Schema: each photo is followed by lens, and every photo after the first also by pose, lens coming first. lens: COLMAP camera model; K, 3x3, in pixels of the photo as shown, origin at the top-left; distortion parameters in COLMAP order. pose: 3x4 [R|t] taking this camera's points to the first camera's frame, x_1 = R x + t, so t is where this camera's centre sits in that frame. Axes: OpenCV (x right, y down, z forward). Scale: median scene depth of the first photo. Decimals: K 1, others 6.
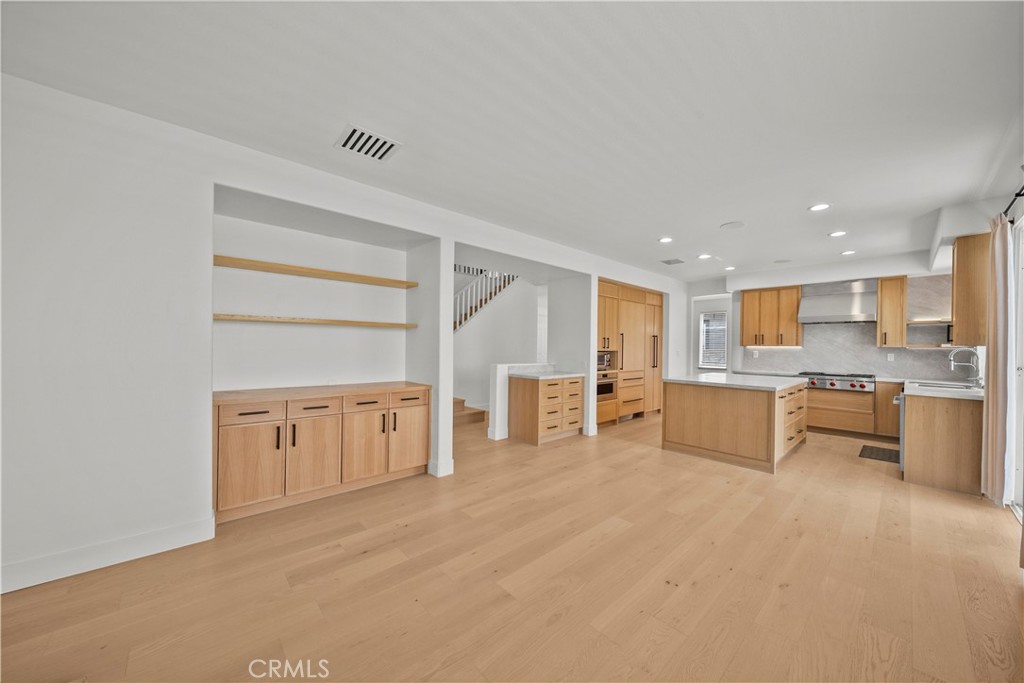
lens RADIAL K [[362.7, 0, 517.4], [0, 362.7, 346.5], [0, 0, 1]] dist [-0.002752, -0.000007]
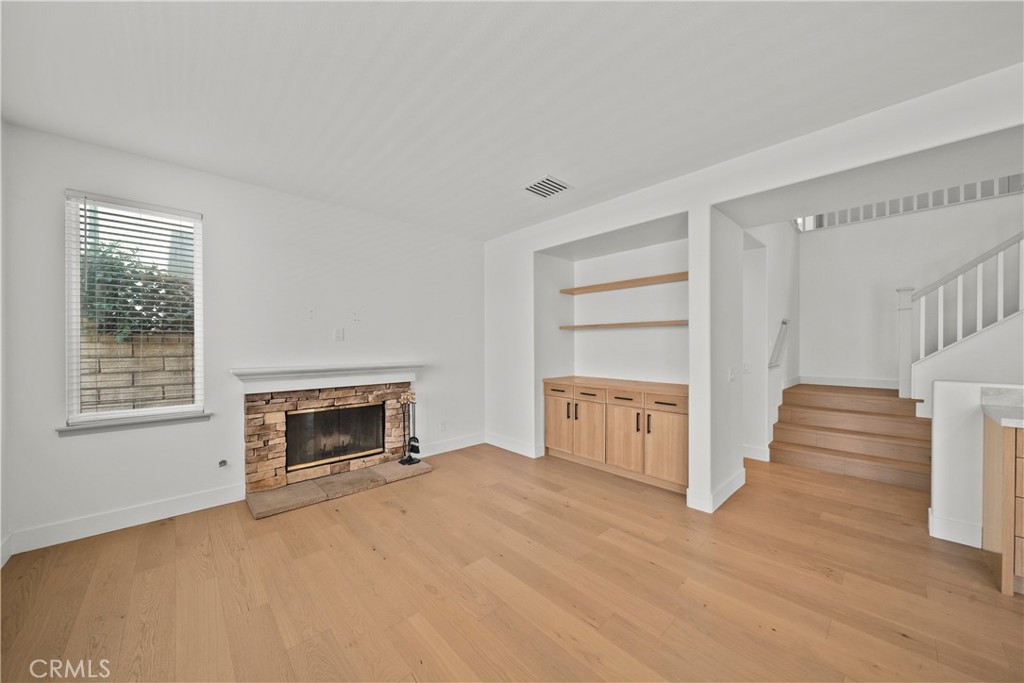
lens RADIAL K [[362.7, 0, 516.7], [0, 362.7, 346.0], [0, 0, 1]] dist [-0.002752, -0.000007]
pose [[0.000571, -0.011413, -0.999935, 0.696745], [0.000174, 0.999935, -0.011413, 0.013182], [1.000000, -0.000167, 0.000573, 0.721702]]
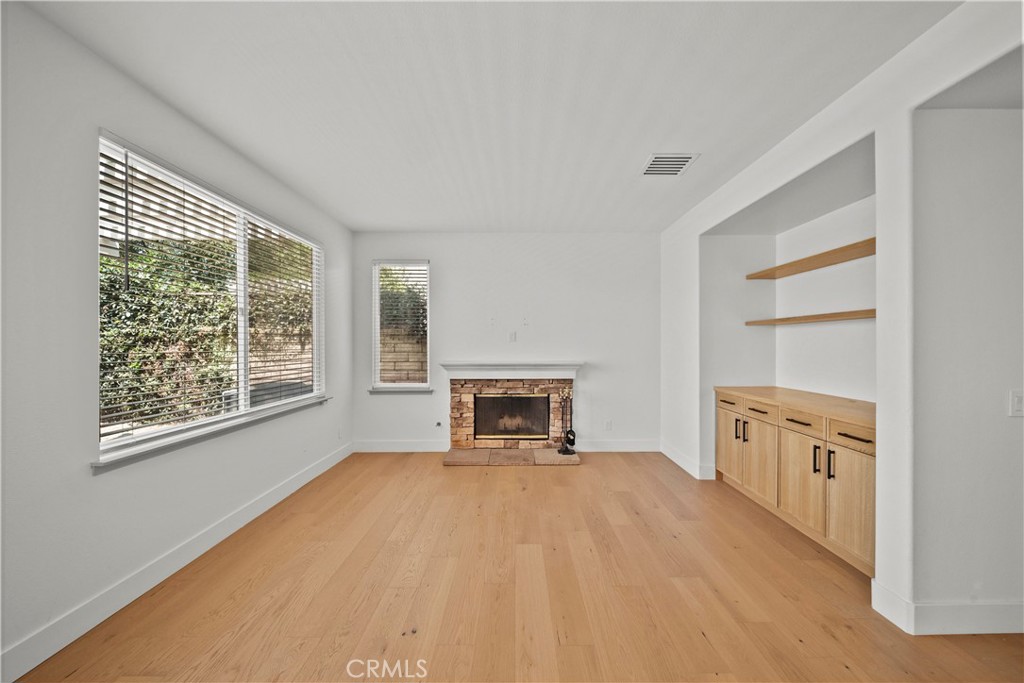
lens RADIAL K [[362.7, 0, 511.0], [0, 362.7, 343.8], [0, 0, 1]] dist [-0.002752, -0.000007]
pose [[-0.690434, -0.013763, -0.723265, 0.577316], [-0.009184, 0.999905, -0.010260, 0.006312], [0.723337, -0.000441, -0.690495, 1.149110]]
